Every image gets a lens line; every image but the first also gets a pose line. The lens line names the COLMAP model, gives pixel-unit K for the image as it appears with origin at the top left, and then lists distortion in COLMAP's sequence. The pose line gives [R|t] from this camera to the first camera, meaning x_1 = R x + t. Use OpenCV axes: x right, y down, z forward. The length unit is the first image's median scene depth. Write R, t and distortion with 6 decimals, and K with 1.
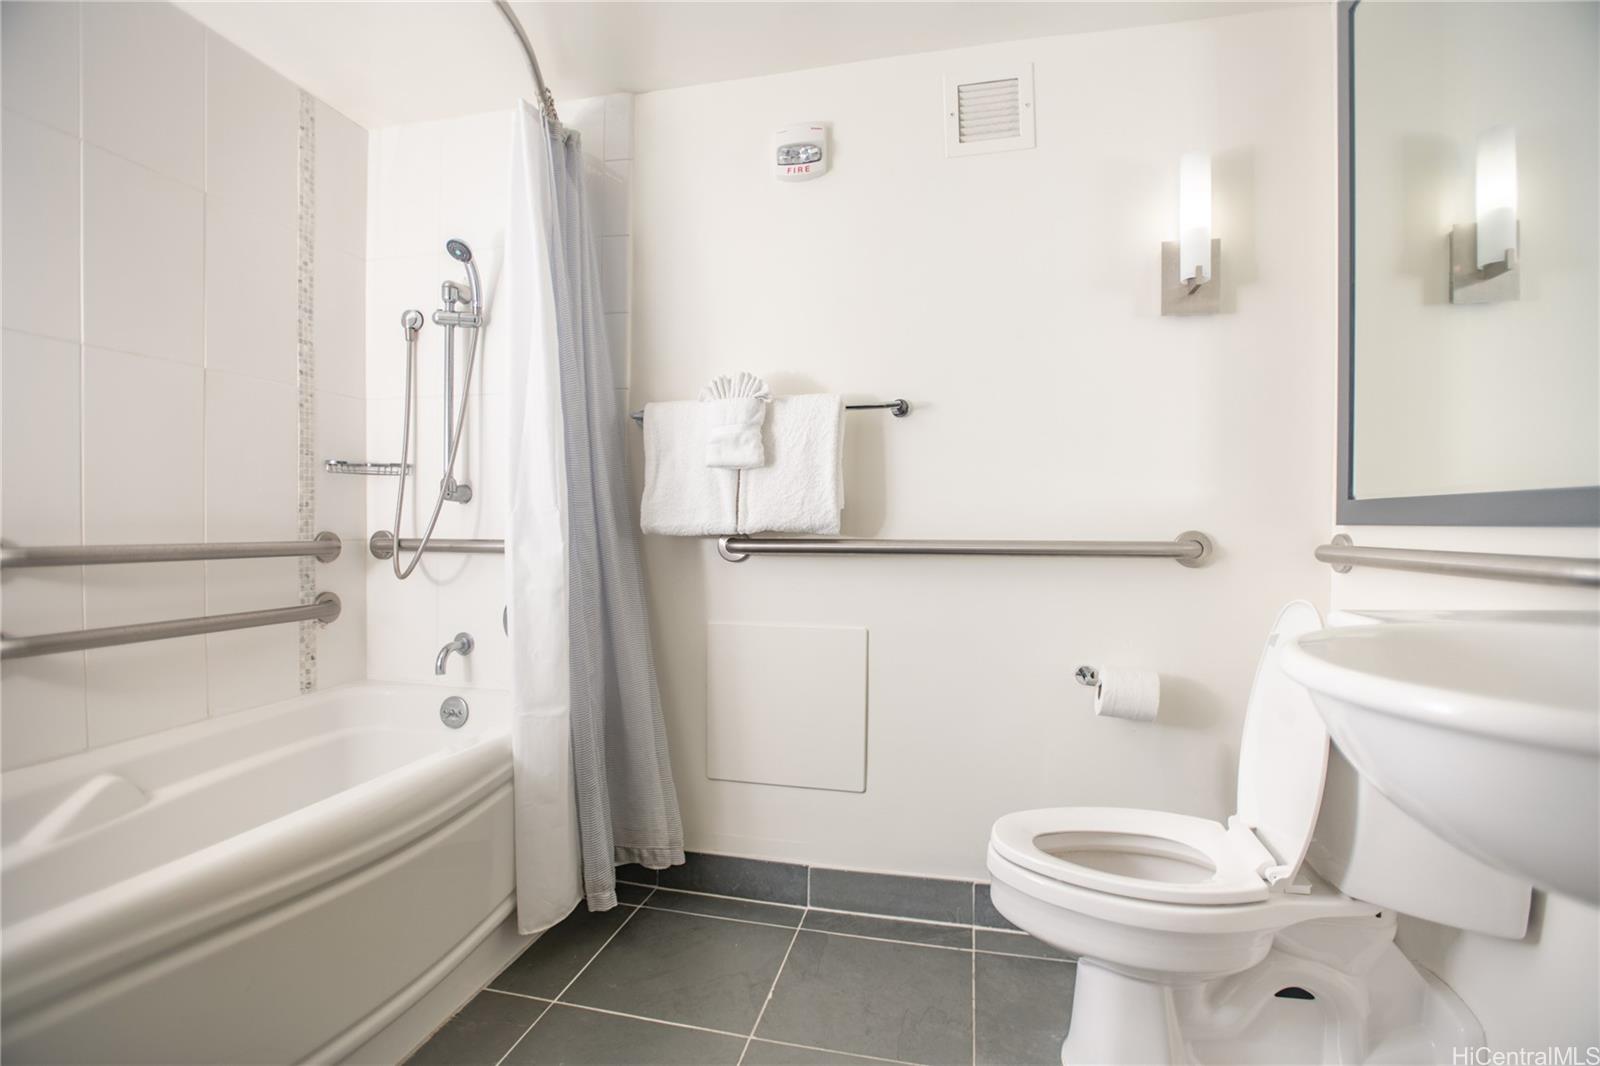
lens RADIAL K [[798.9, 0, 800.0], [0, 798.9, 533.0], [0, 0, 1]] dist [-0.018956, 0.000441]
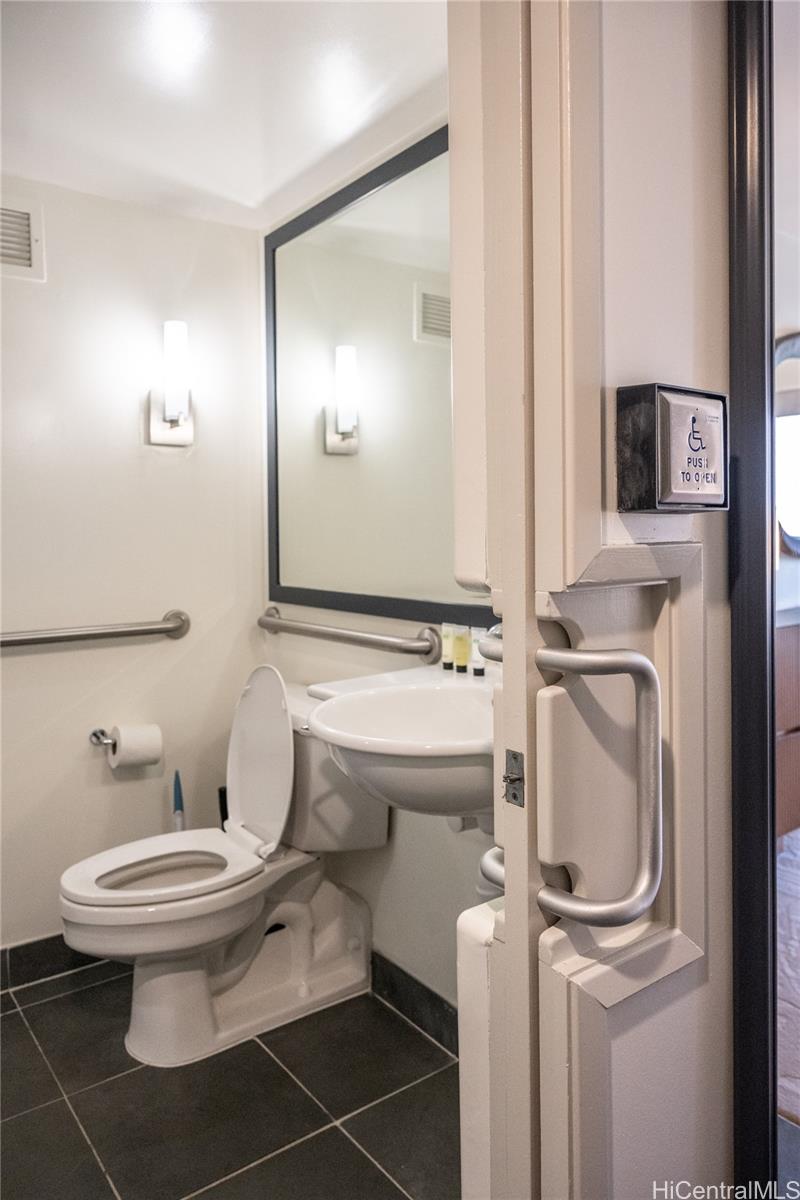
lens RADIAL K [[847.4, 0, 400.9], [0, 847.4, 544.2], [0, 0, 1]] dist [-0.005701, -0.002148]
pose [[0.627358, -0.014714, 0.778592, -0.417043], [0.023142, 0.999732, 0.000247, -0.123860], [-0.778387, 0.017863, 0.627531, -0.183469]]
